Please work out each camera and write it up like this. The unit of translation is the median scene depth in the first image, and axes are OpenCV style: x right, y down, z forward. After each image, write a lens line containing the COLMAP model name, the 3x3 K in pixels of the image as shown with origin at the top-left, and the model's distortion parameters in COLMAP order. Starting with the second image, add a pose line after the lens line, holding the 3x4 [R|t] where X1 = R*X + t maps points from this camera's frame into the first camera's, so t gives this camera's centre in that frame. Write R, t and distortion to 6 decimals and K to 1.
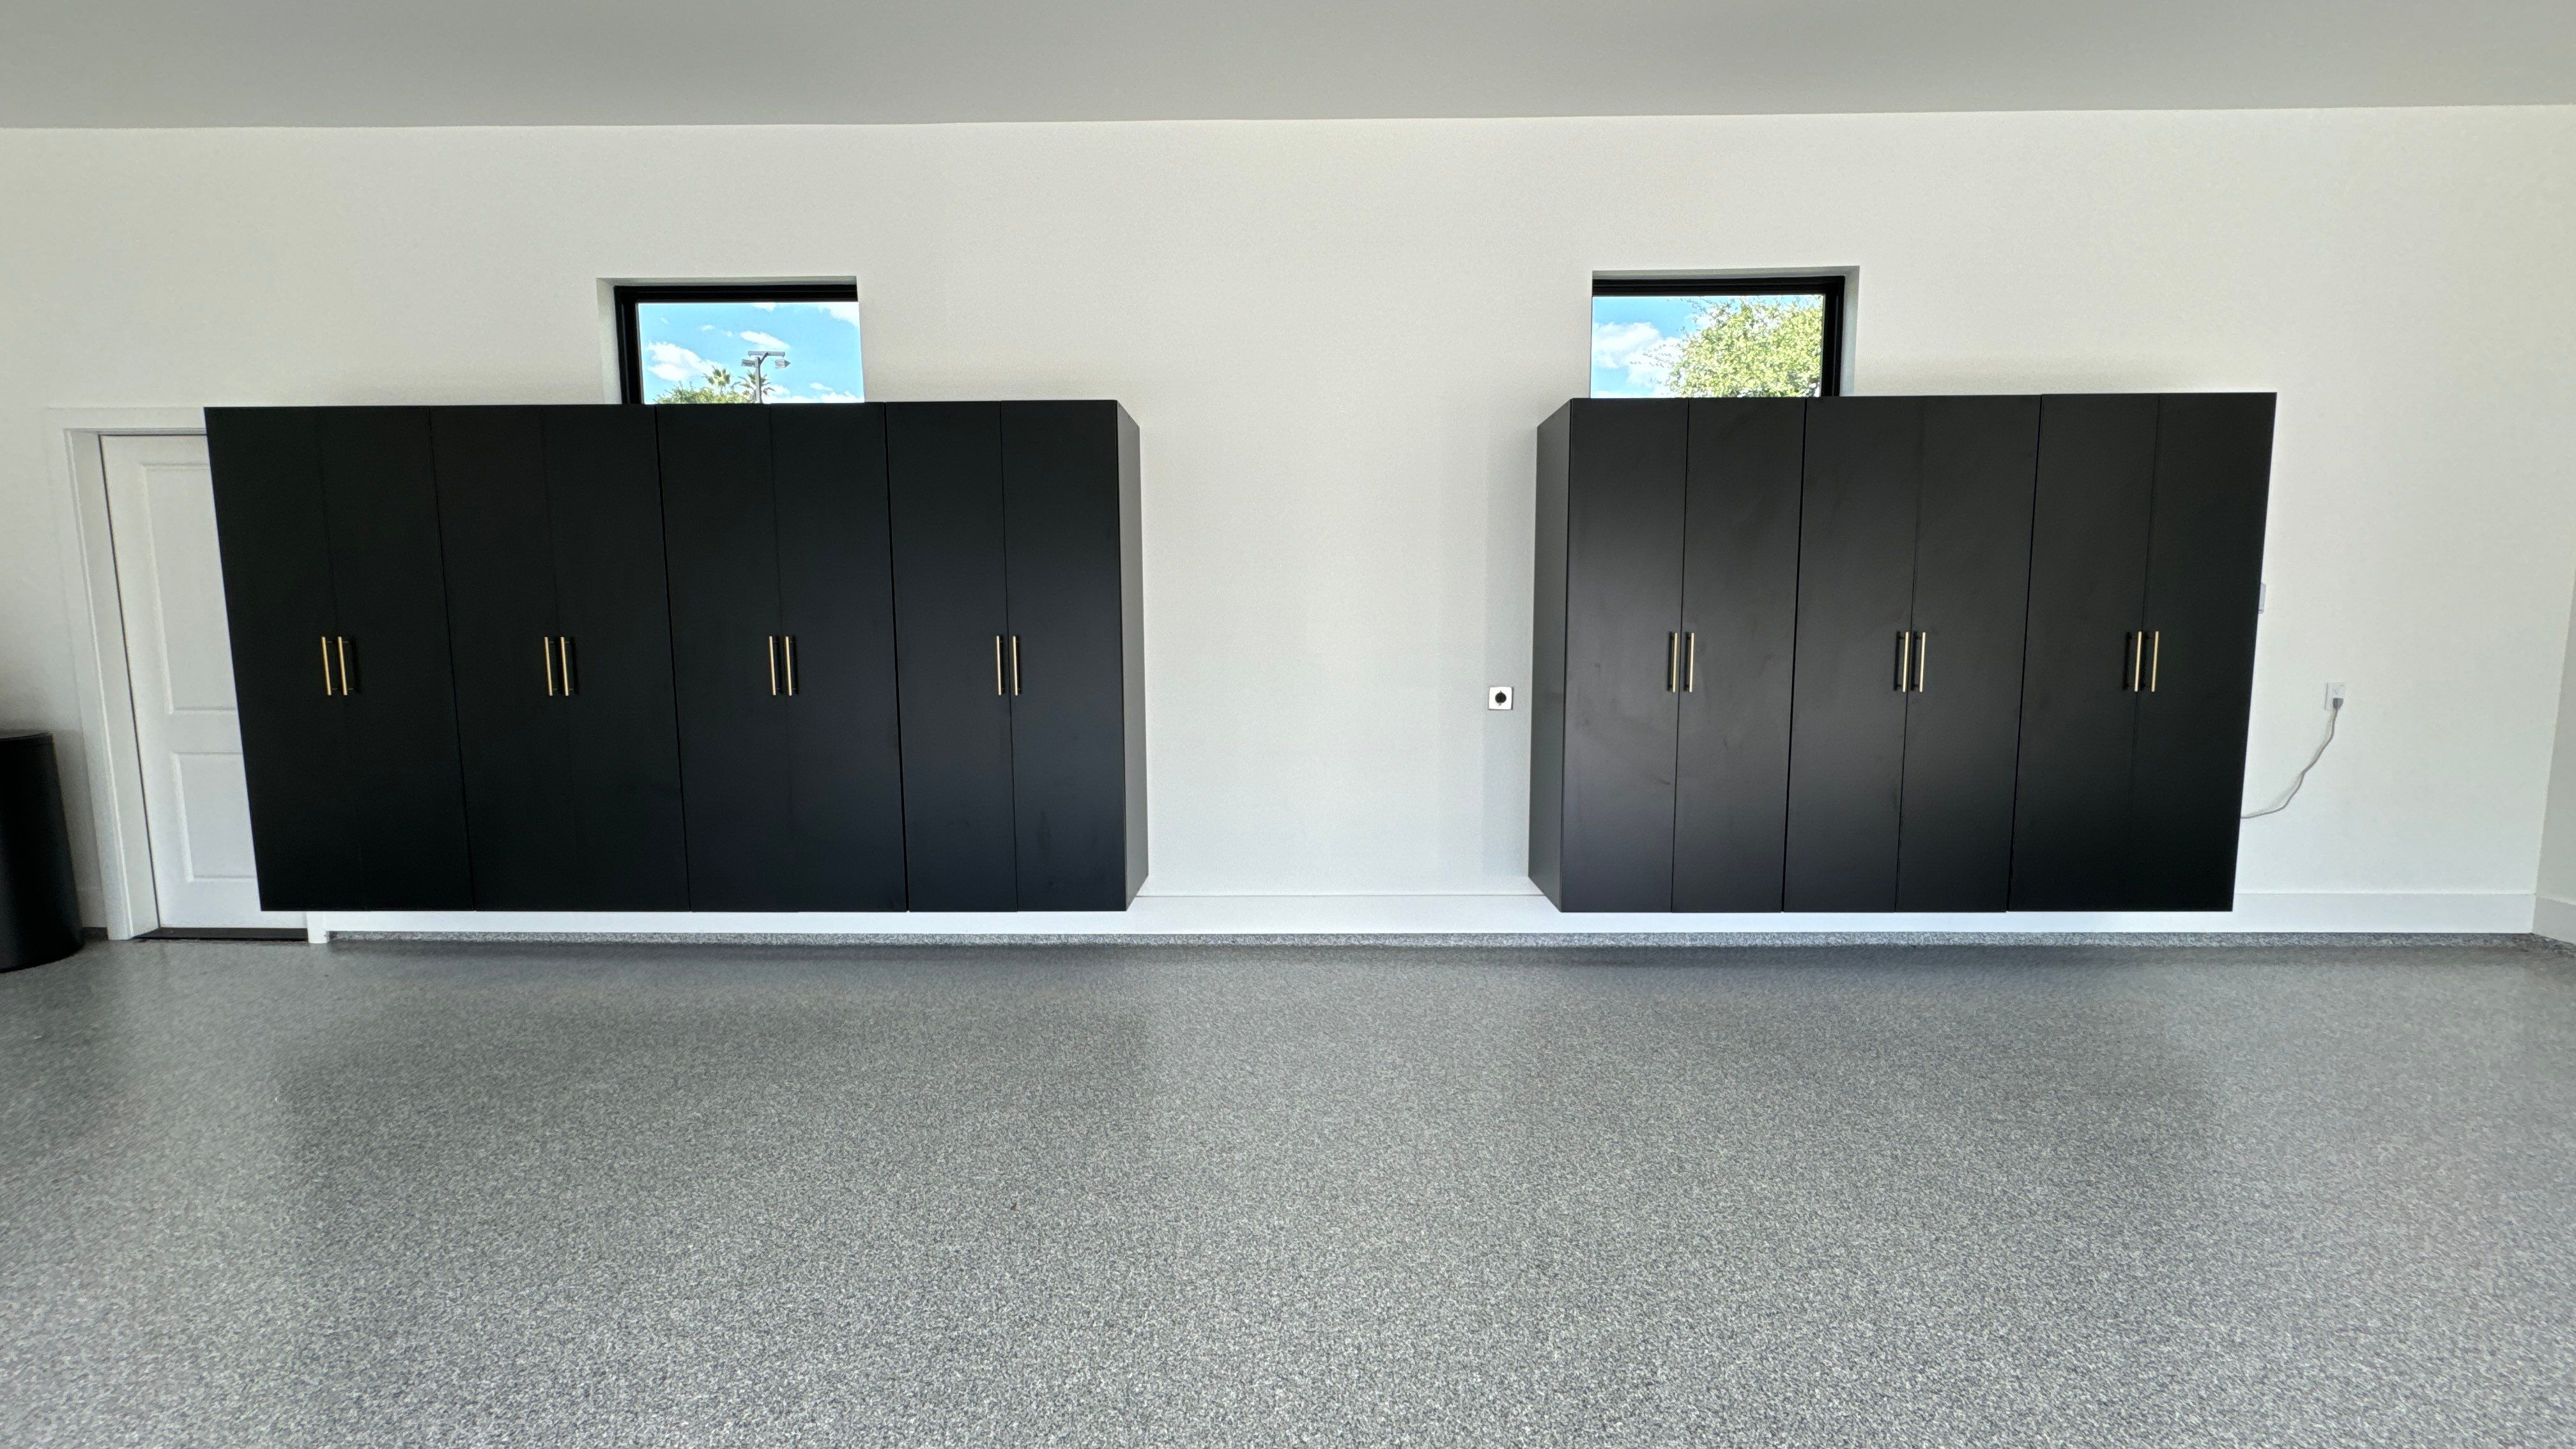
lens RADIAL K [[1033.9, 0, 1298.9], [0, 1033.9, 724.5], [0, 0, 1]] dist [0.000024, -0.000182]
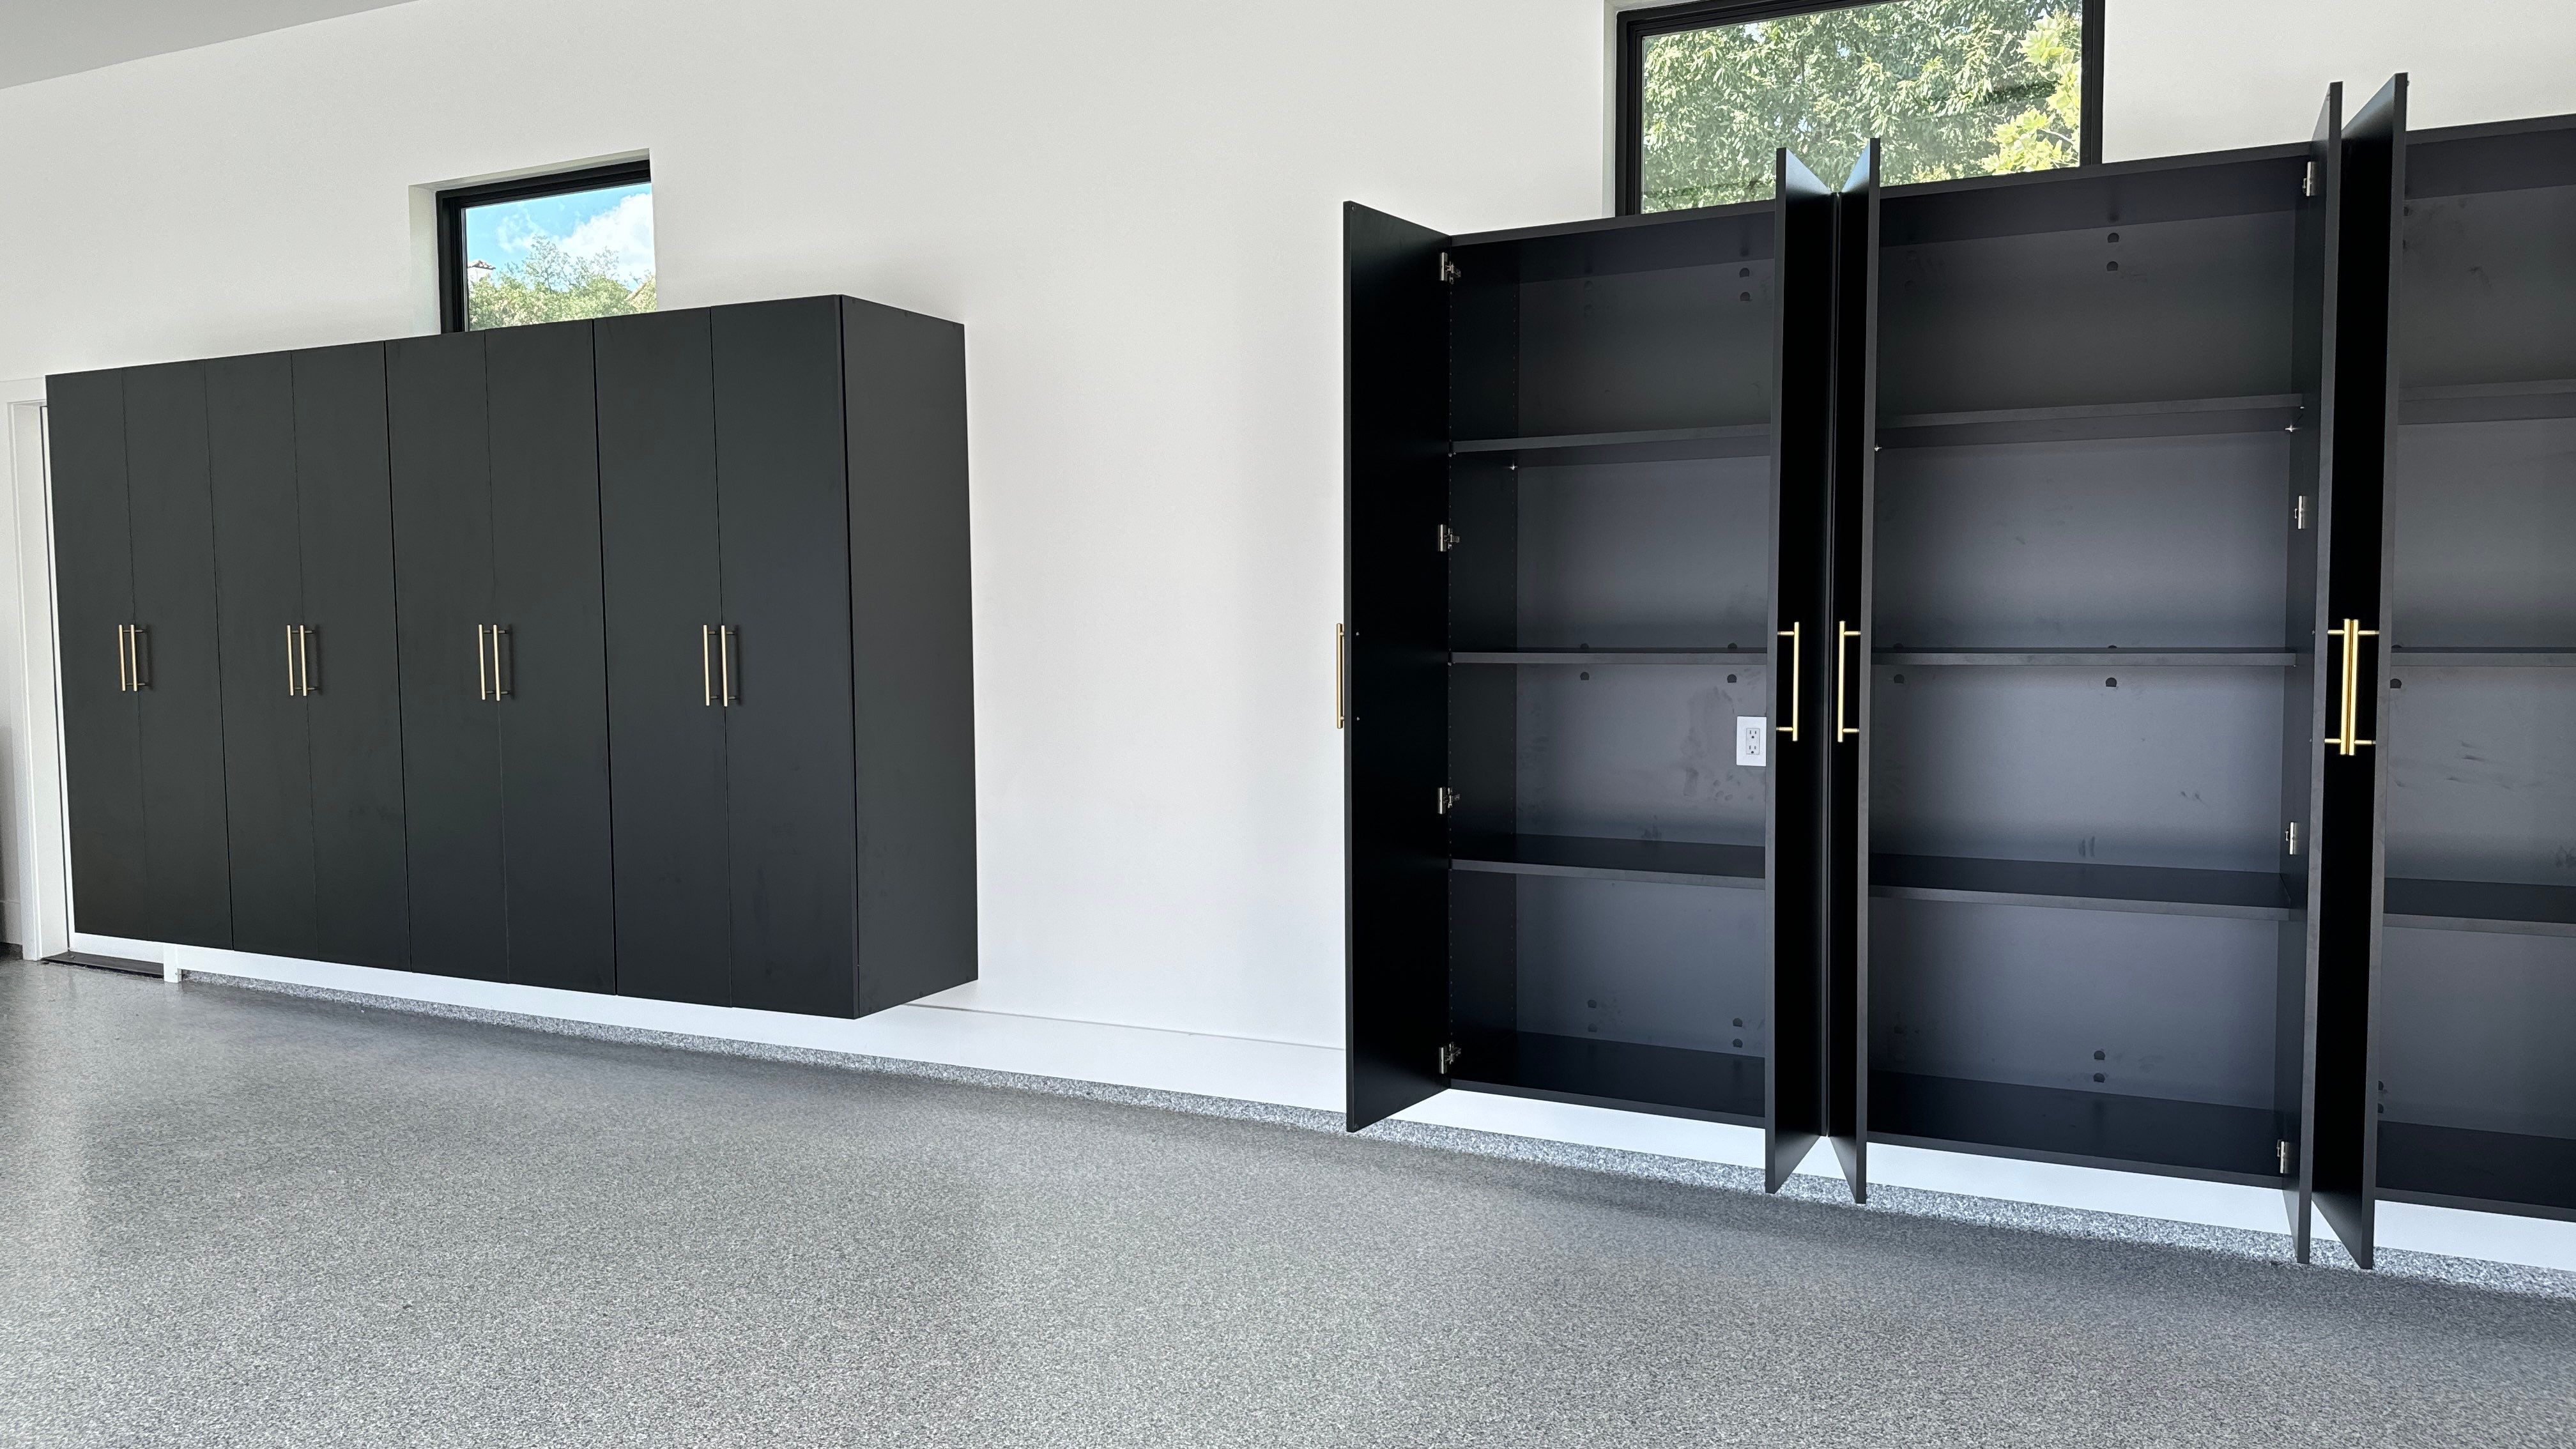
lens RADIAL K [[1828.7, 0, 1273.5], [0, 1828.7, 707.6], [0, 0, 1]] dist [0.139042, -0.232045]
pose [[0.901675, 0.020604, -0.431923, 0.548205], [-0.039254, 0.998640, -0.034307, 0.001687], [0.430629, 0.047888, 0.901258, -0.009913]]
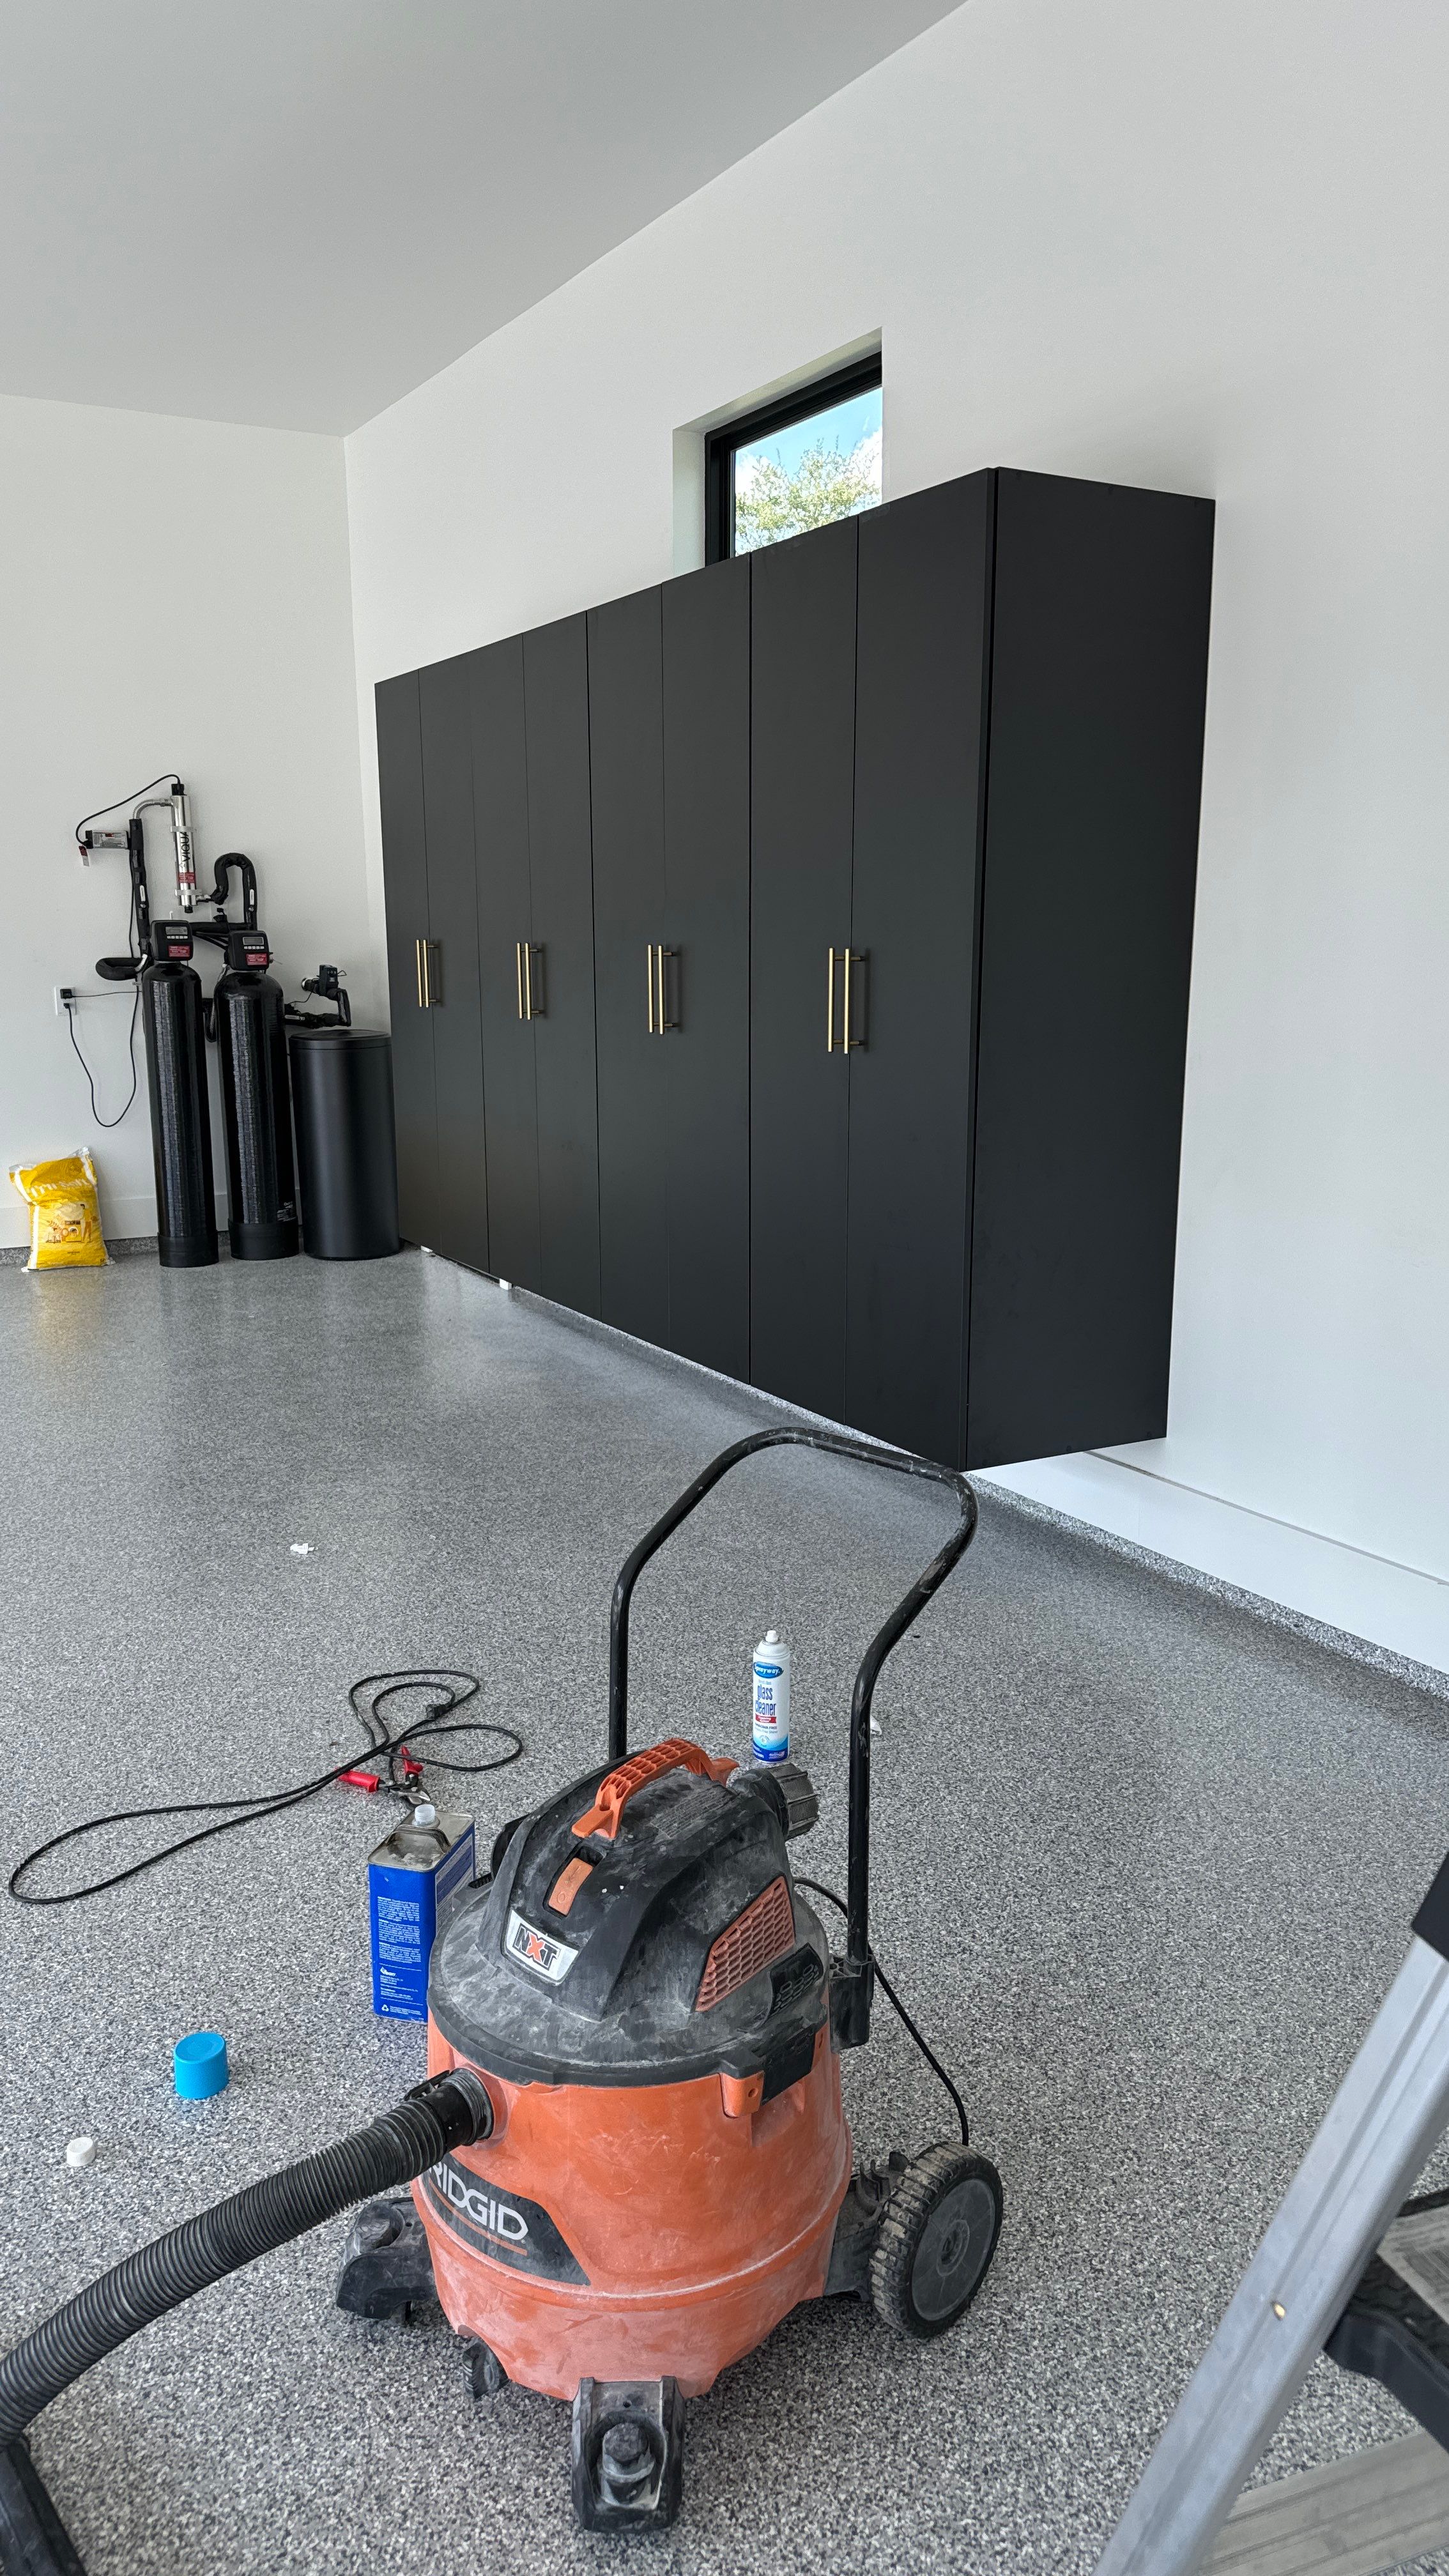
lens RADIAL K [[1808.8, 0, 698.7], [0, 1808.8, 1281.0], [0, 0, 1]] dist [0.198508, -0.442532]
pose [[0.493818, 0.166975, -0.853384, 0.487322], [-0.092581, 0.985908, 0.139332, -0.031755], [0.864623, 0.010203, 0.502318, 0.362136]]
